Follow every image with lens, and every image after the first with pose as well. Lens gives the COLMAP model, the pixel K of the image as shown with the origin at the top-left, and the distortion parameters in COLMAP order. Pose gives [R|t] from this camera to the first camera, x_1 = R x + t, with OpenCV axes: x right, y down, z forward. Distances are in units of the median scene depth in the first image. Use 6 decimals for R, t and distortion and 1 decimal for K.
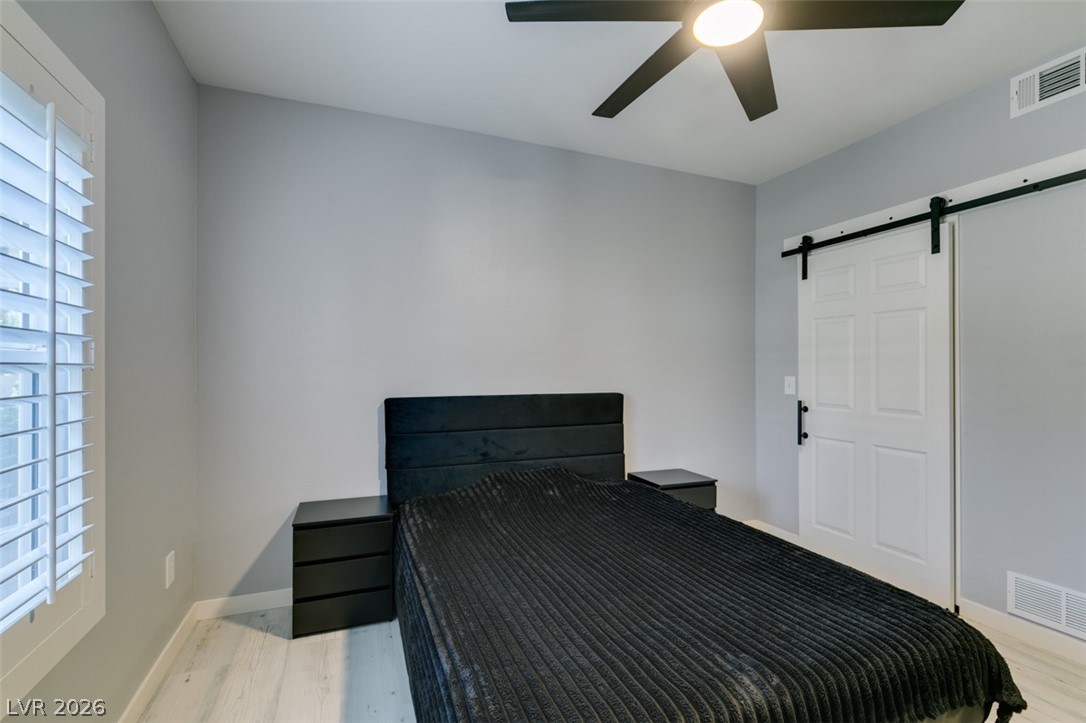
lens RADIAL K [[489.2, 0, 549.7], [0, 489.2, 365.1], [0, 0, 1]] dist [0.000417, 0.000097]
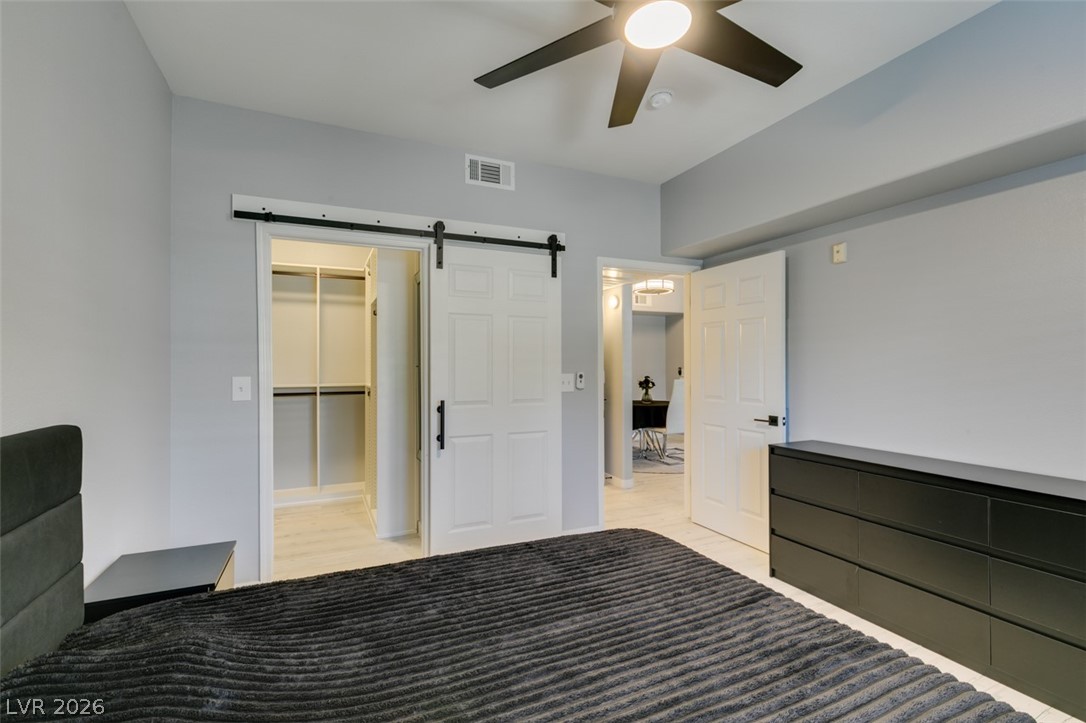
lens RADIAL K [[484.5, 0, 540.2], [0, 484.5, 366.5], [0, 0, 1]] dist [-0.000942, -0.000486]
pose [[-0.041075, 0.009412, 0.999112, -0.412868], [-0.001763, 0.999953, -0.009492, 0.019724], [-0.999155, -0.002151, -0.041056, 0.869735]]
